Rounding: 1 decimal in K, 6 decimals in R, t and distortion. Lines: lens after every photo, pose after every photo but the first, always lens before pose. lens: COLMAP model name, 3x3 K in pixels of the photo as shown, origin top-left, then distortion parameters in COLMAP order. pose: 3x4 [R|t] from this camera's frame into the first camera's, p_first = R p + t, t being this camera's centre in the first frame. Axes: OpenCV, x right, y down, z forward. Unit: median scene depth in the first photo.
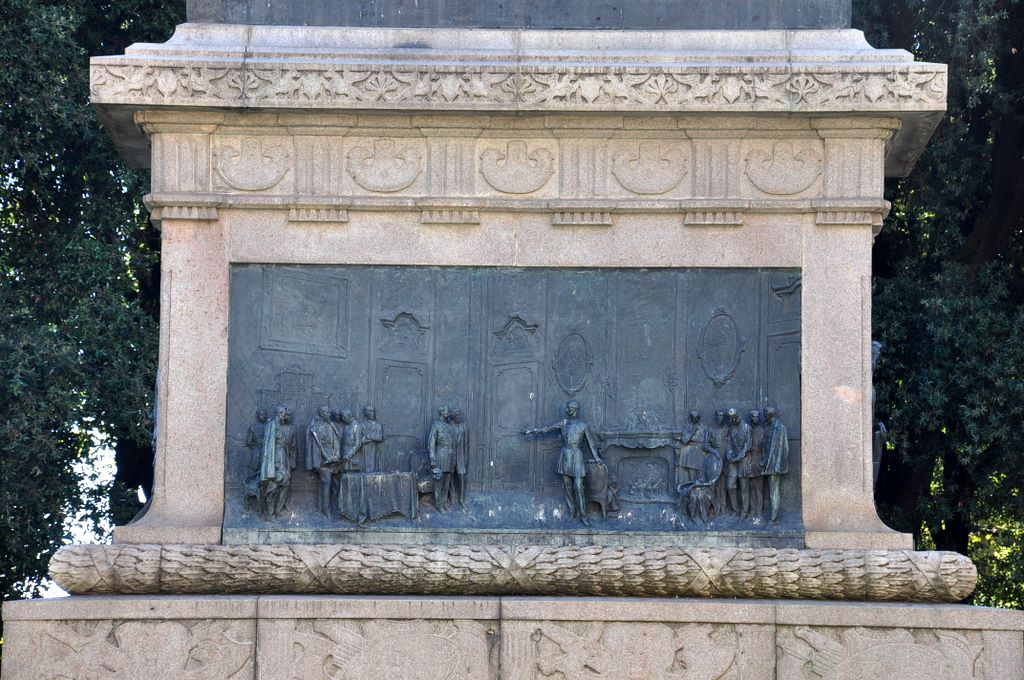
lens RADIAL K [[4422.7, 0, 513.2], [0, 4422.7, 356.9], [0, 0, 1]] dist [1.461195, 7.298680]
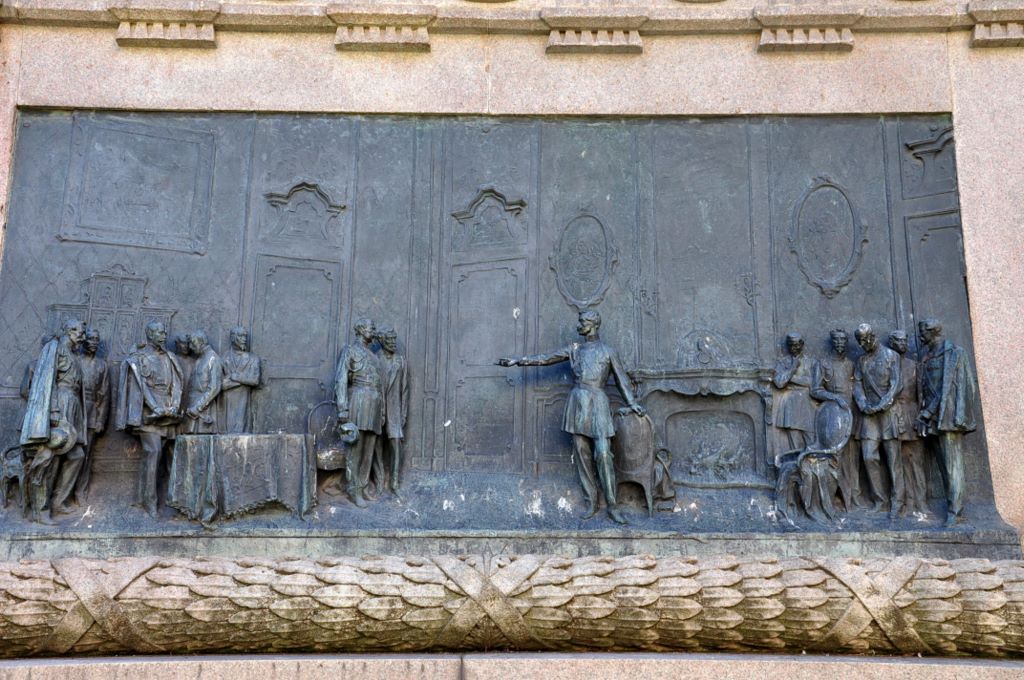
lens RADIAL K [[1488.2, 0, 512.0], [0, 1488.2, 340.0], [0, 0, 1]] dist [0.118244, 0.525979]
pose [[0.999722, -0.003627, 0.023309, -0.001079], [0.007784, 0.983489, -0.180801, 0.048677], [-0.022269, 0.180932, 0.983243, 0.806899]]
